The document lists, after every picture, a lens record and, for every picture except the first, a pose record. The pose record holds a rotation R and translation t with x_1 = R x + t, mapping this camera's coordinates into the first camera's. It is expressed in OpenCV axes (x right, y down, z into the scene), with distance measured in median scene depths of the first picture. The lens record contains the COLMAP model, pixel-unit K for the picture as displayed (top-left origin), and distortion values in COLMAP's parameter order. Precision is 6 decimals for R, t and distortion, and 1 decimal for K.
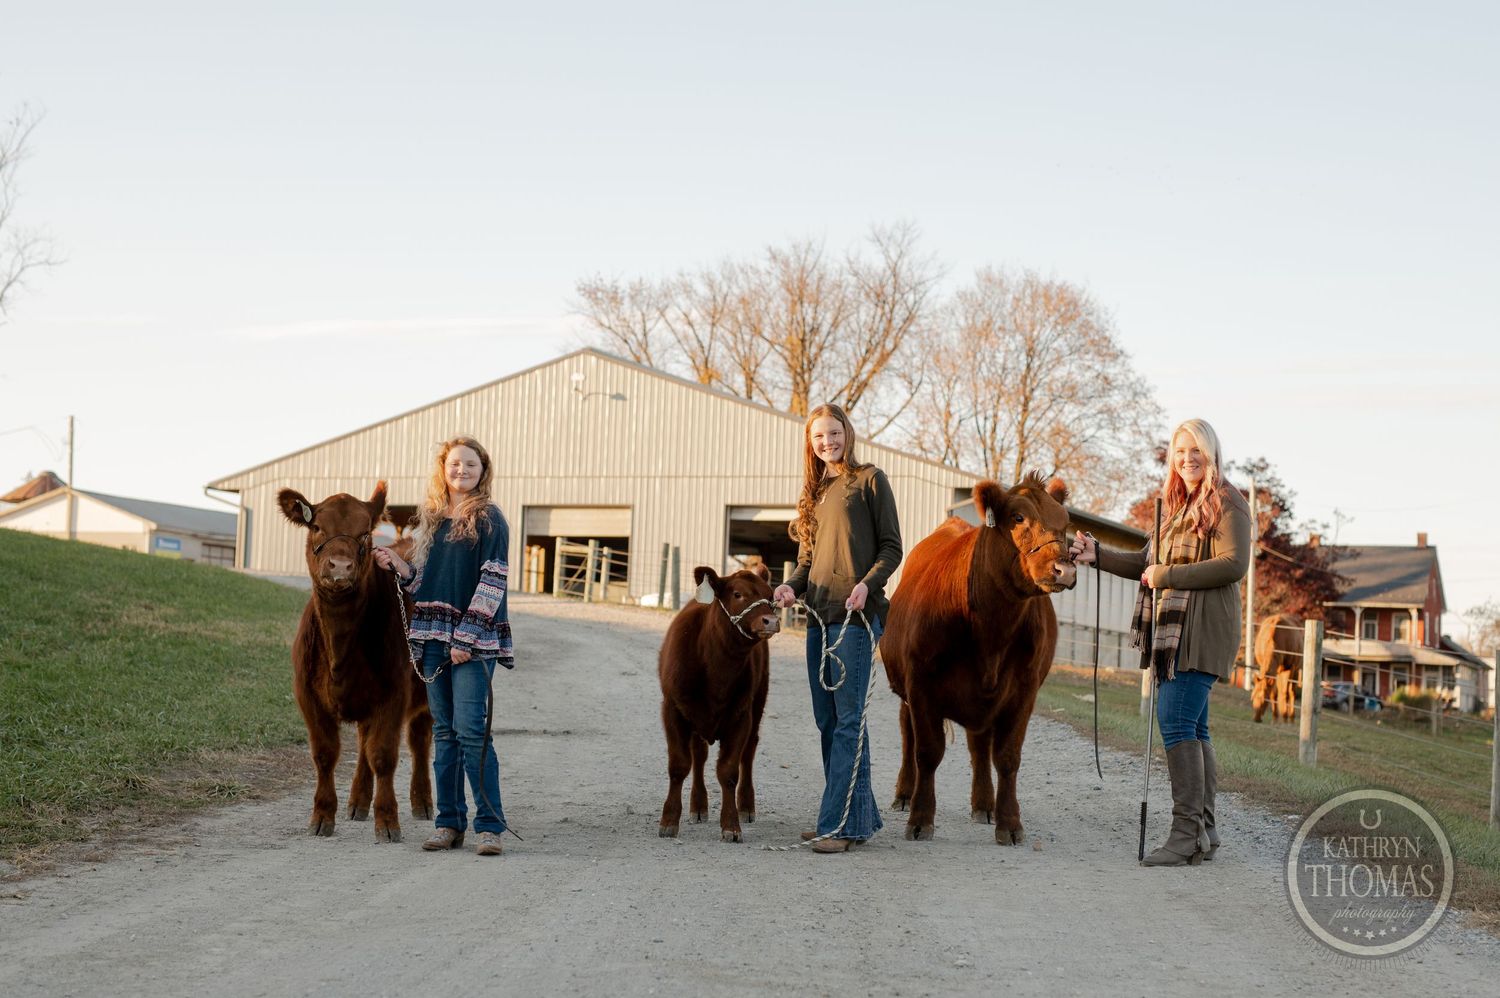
lens RADIAL K [[2504.4, 0, 837.8], [0, 2504.4, 576.6], [0, 0, 1]] dist [0.025535, 0.040464]
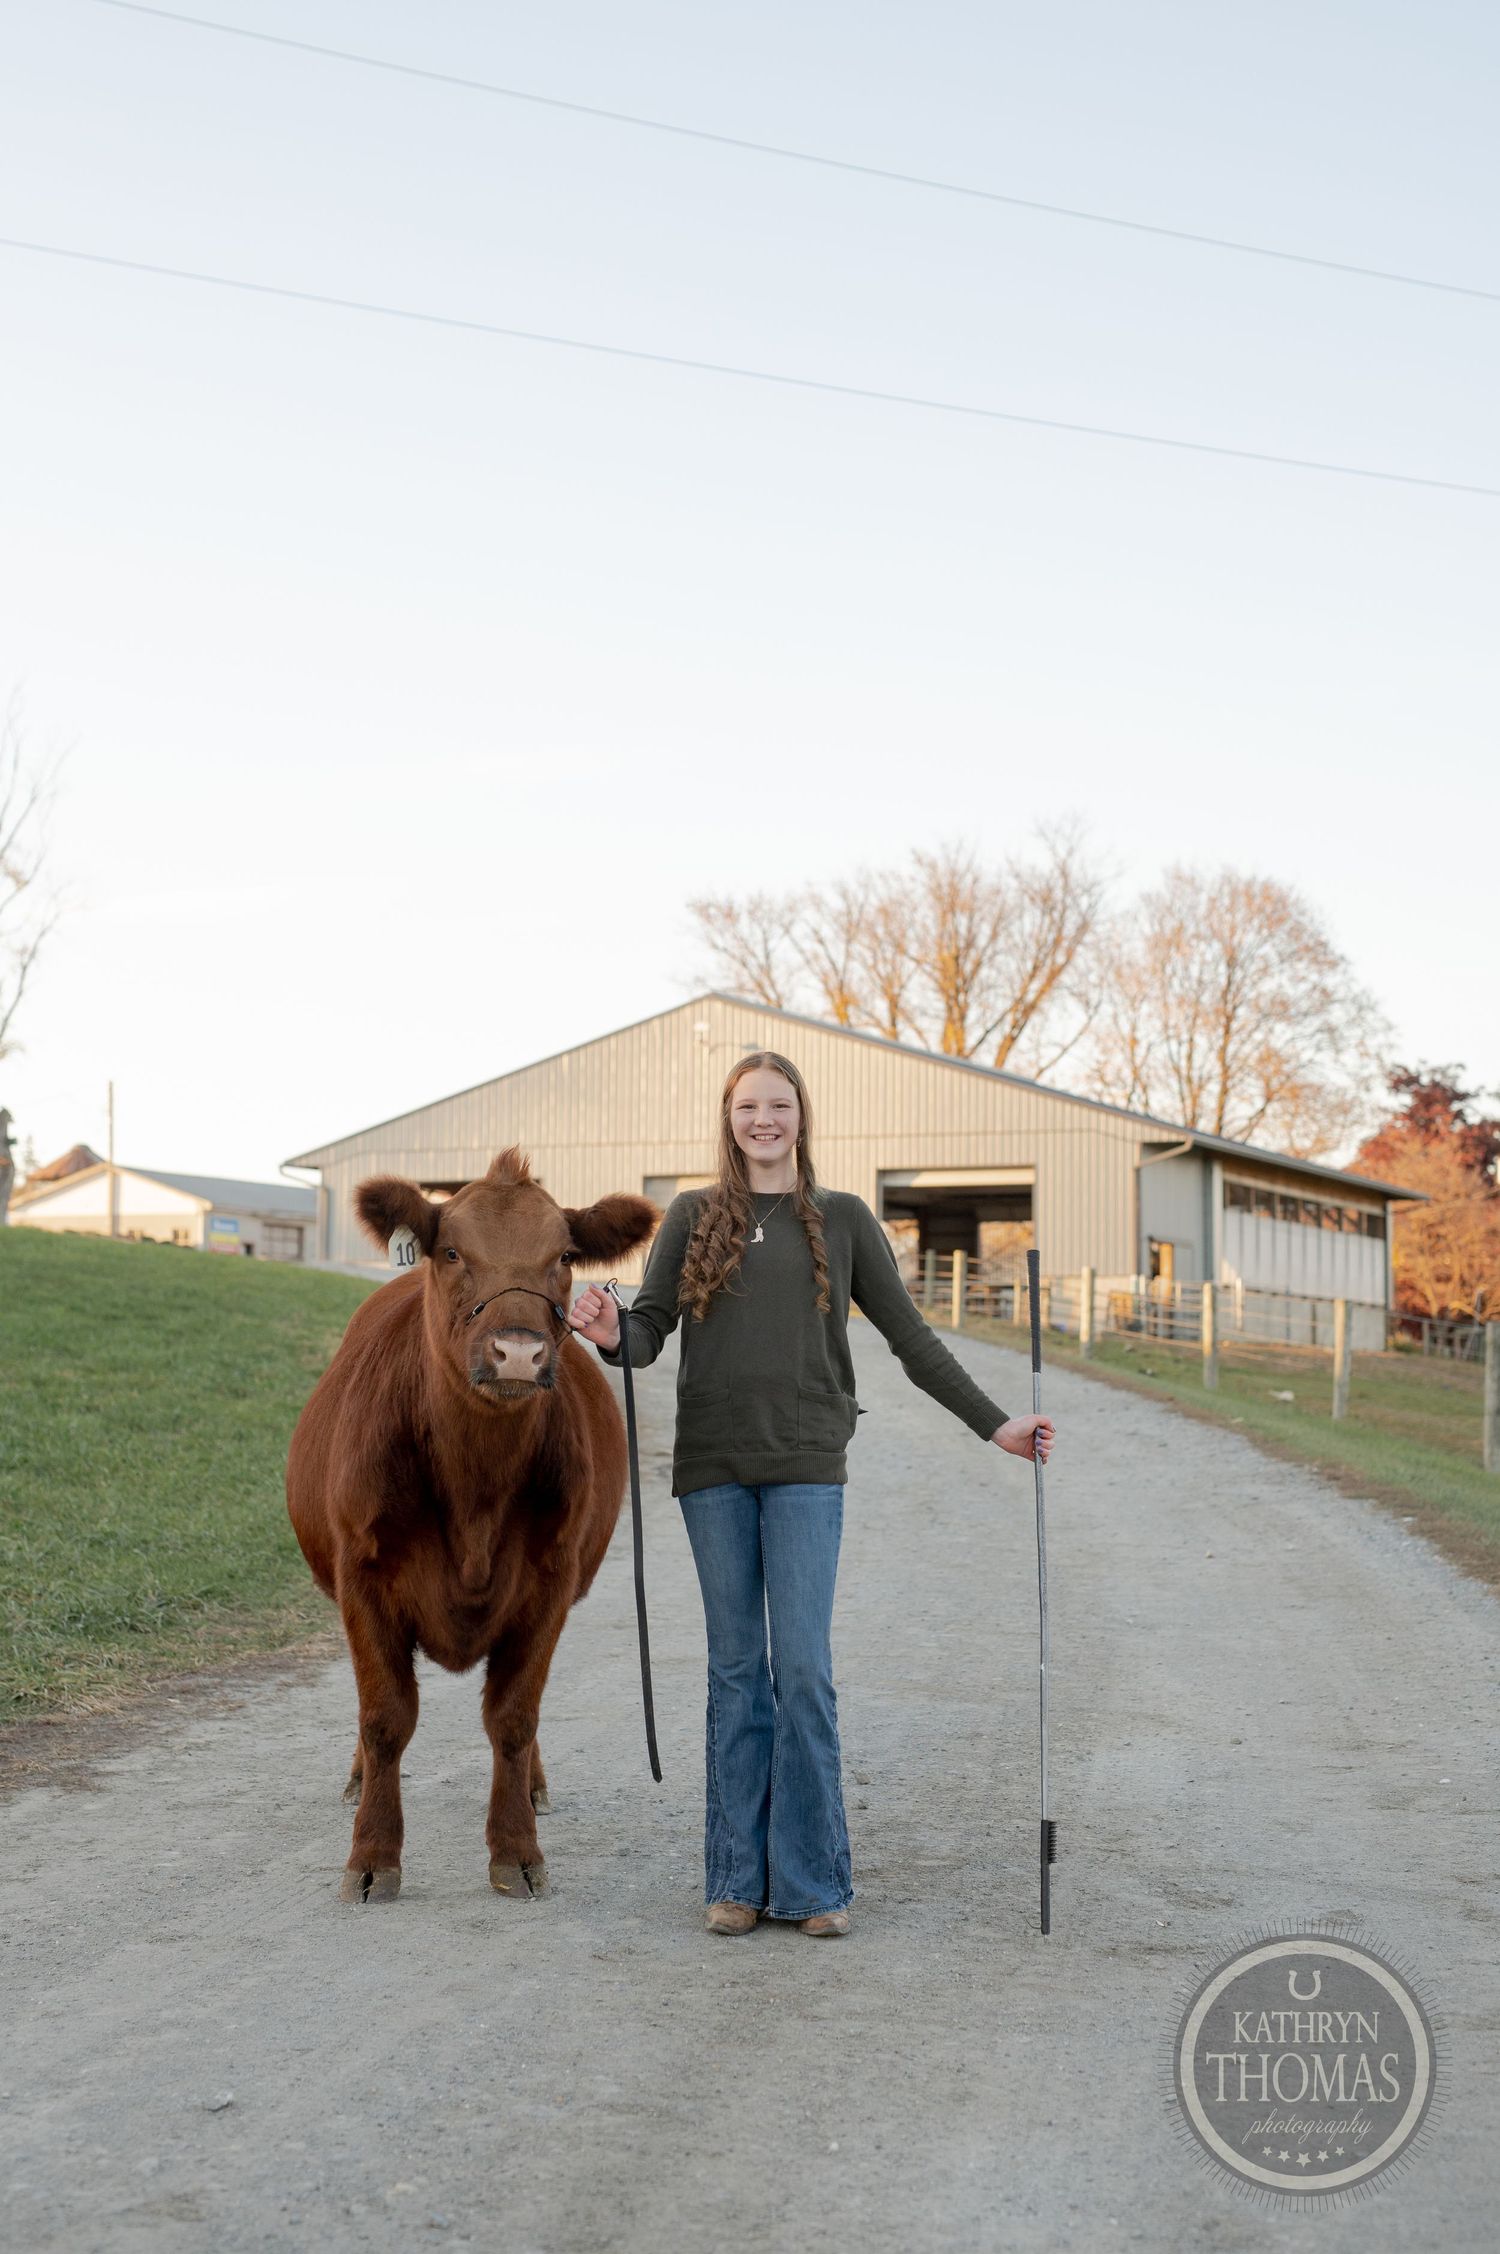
lens RADIAL K [[3146.6, 0, 750.0], [0, 3146.6, 1127.0], [0, 0, 1]] dist [-0.004697, 0.041148]
pose [[0.996333, -0.031686, -0.079474, -0.000894], [0.029112, 0.999020, -0.033350, -0.004818], [0.080452, 0.030914, 0.996279, -0.050557]]
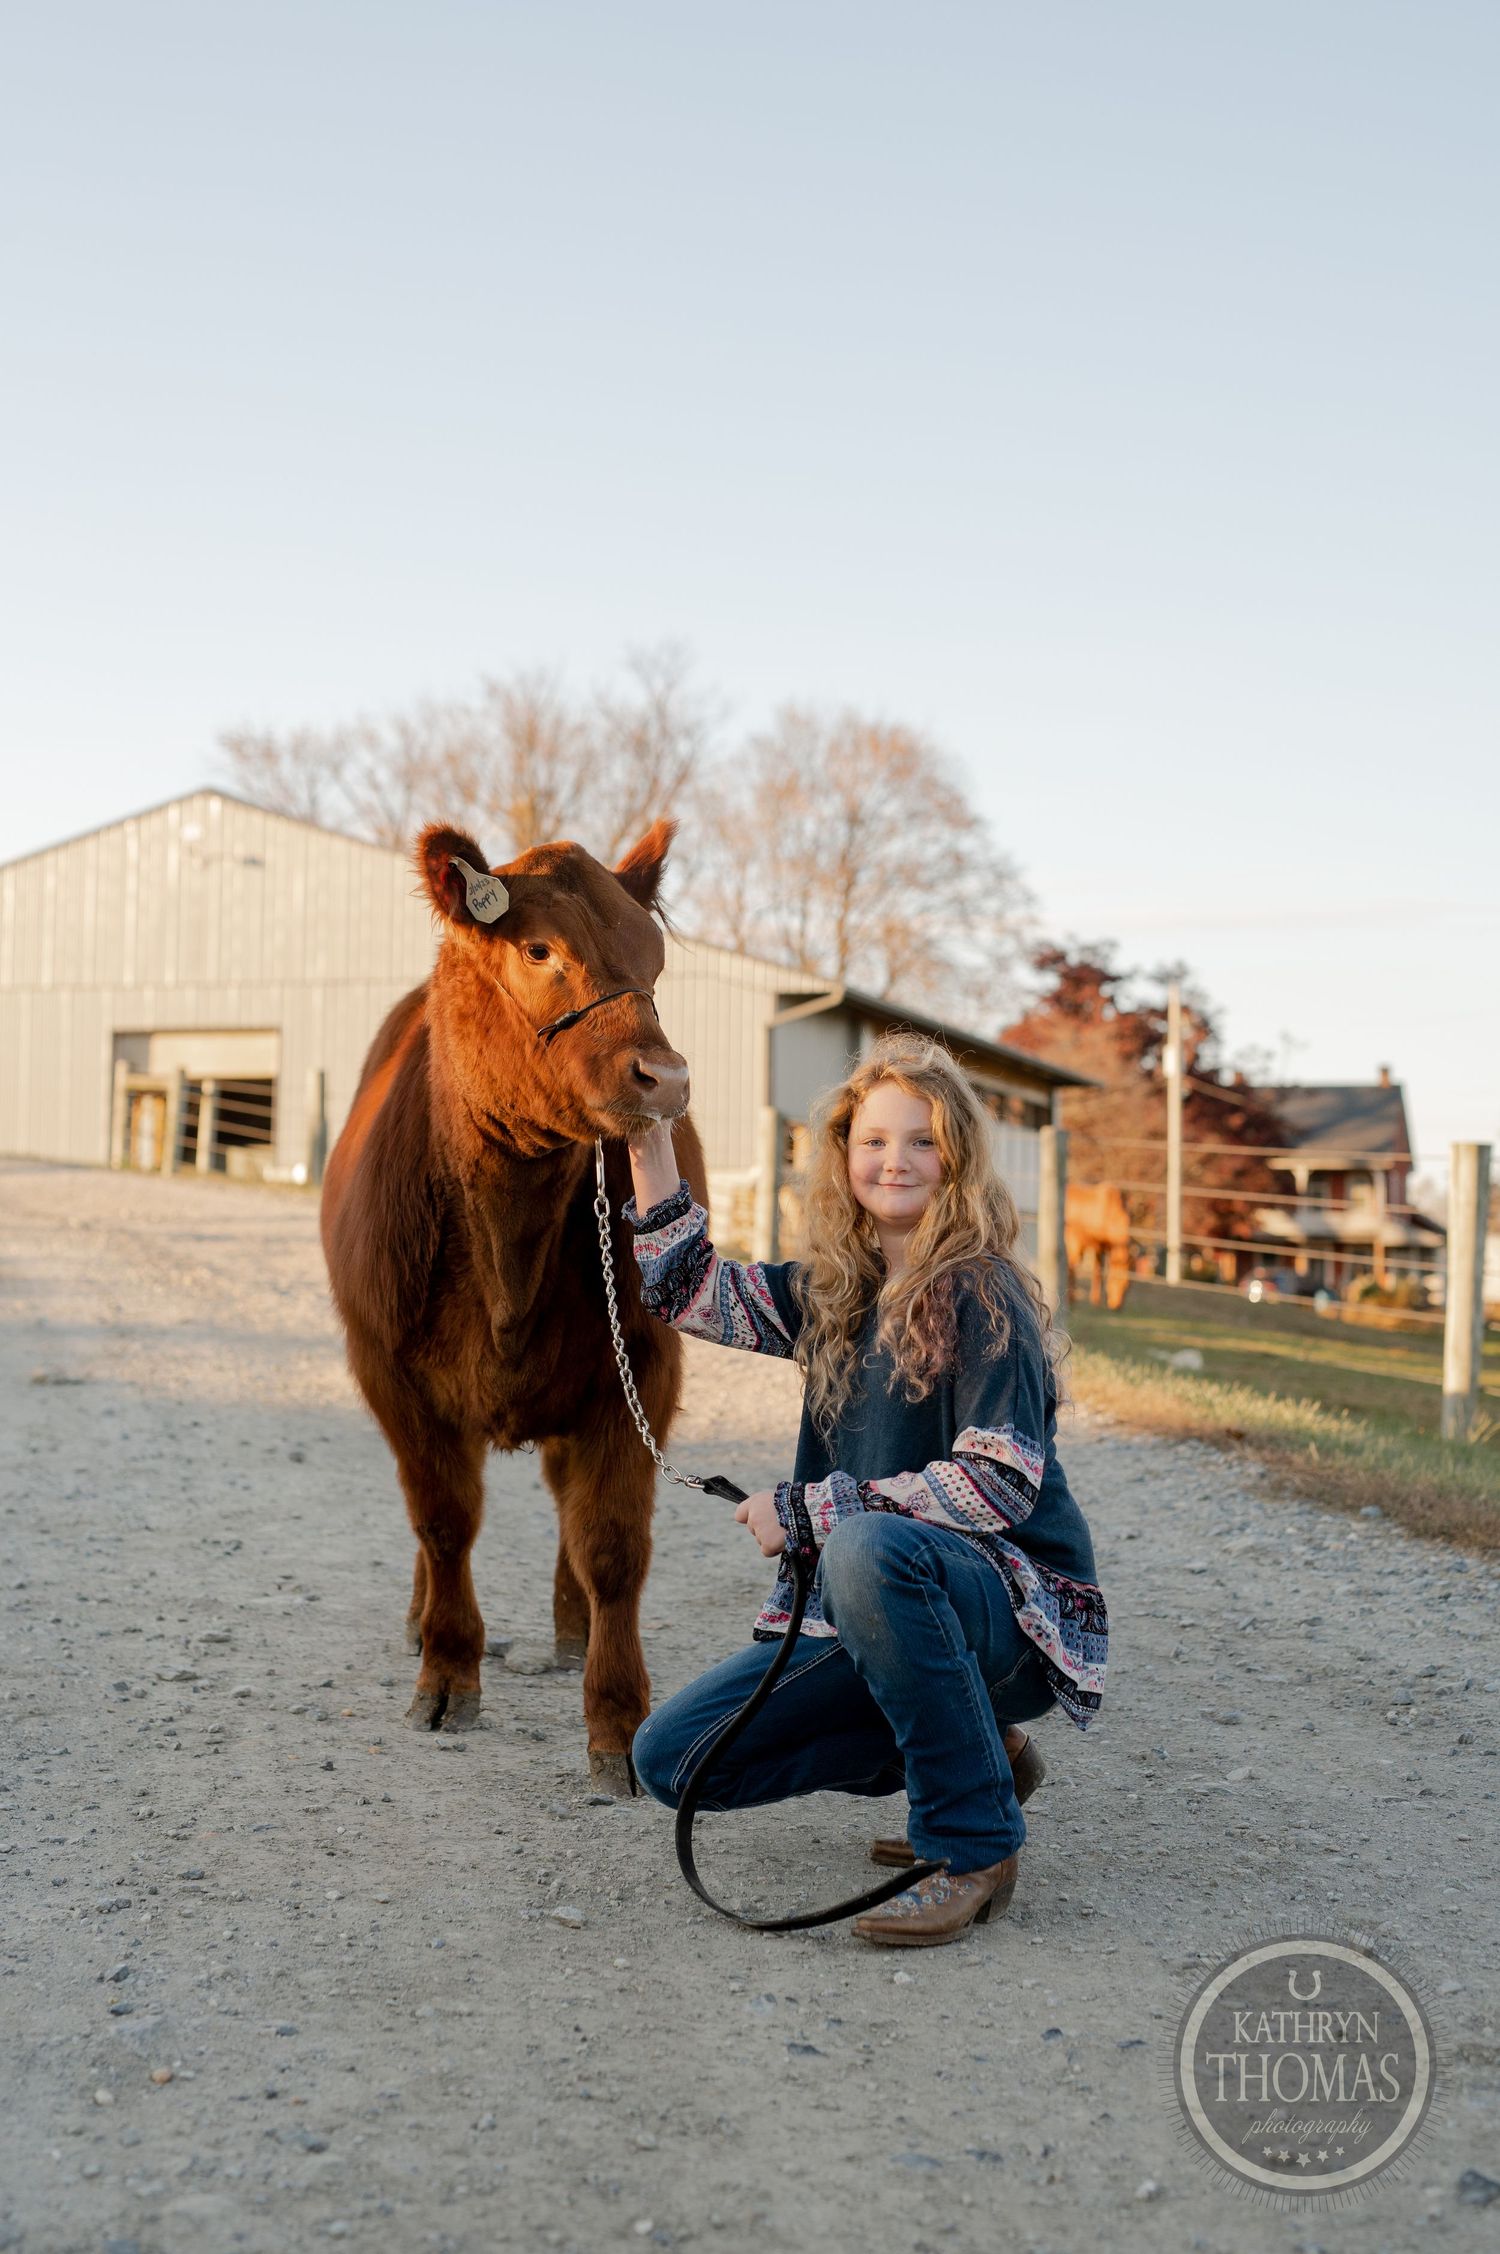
lens RADIAL K [[3123.1, 0, 750.0], [0, 3123.1, 1127.0], [0, 0, 1]] dist [0.002108, -0.008358]
pose [[0.998356, -0.016299, 0.054944, -0.002964], [0.016548, 0.999855, -0.004066, 0.001535], [-0.054870, 0.004968, 0.998481, 0.108953]]
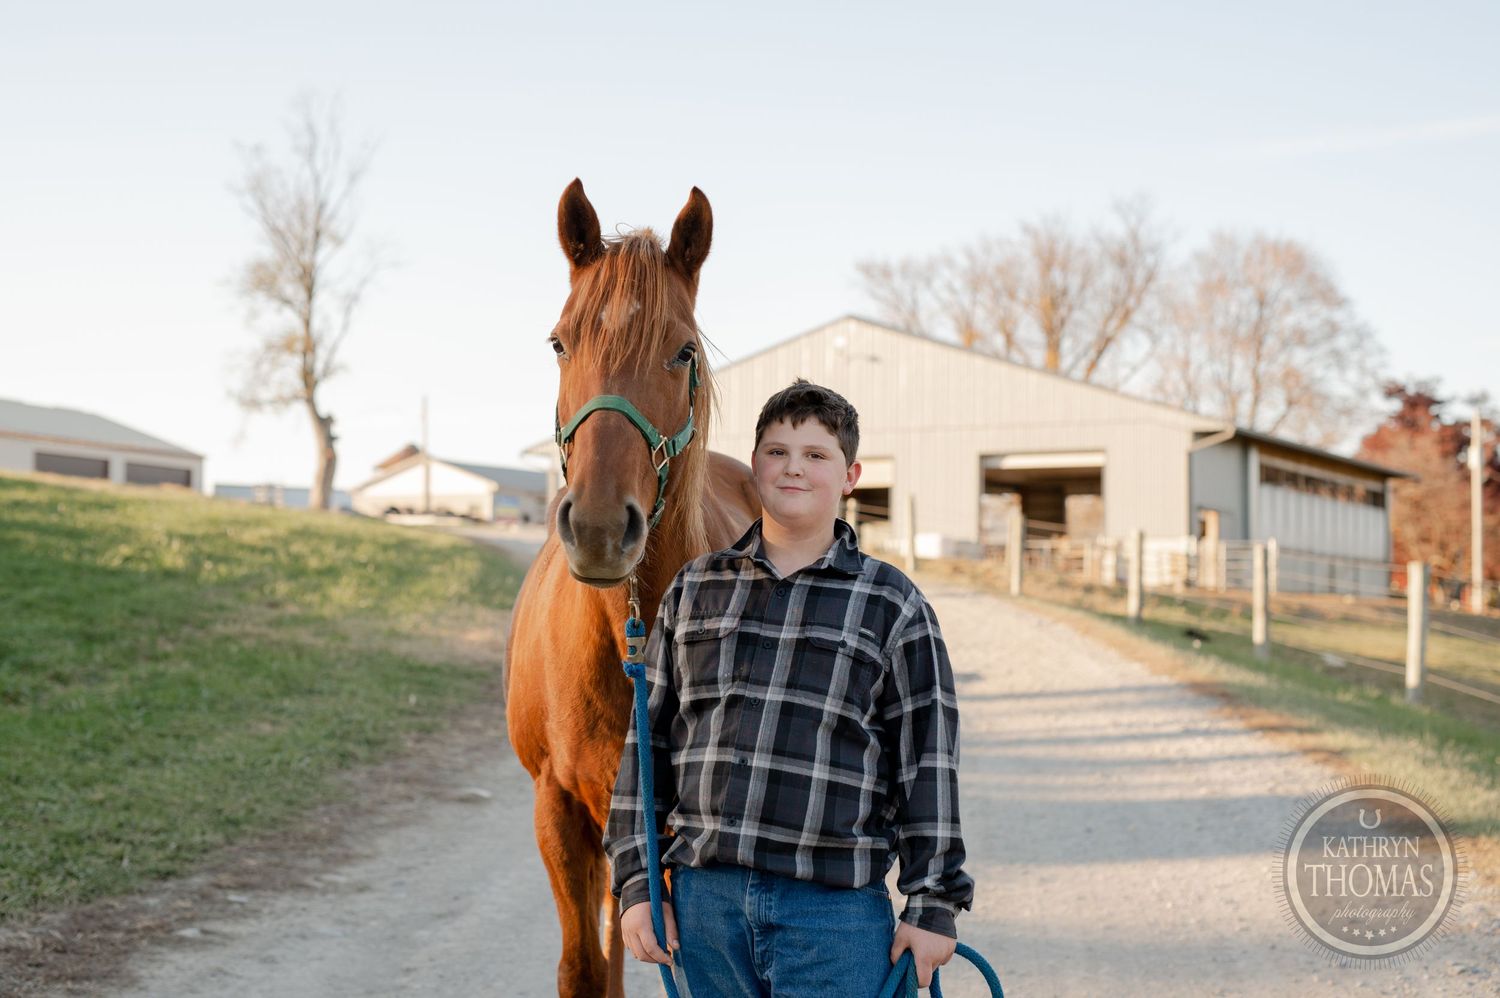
lens RADIAL K [[2094.0, 0, 763.3], [0, 2094.0, 496.3], [0, 0, 1]] dist [-0.004697, 0.041148]
pose [[0.986858, -0.031395, -0.158512, 0.003773], [0.030382, 0.999500, -0.008807, -0.002861], [0.158709, 0.003876, 0.987318, 0.052804]]
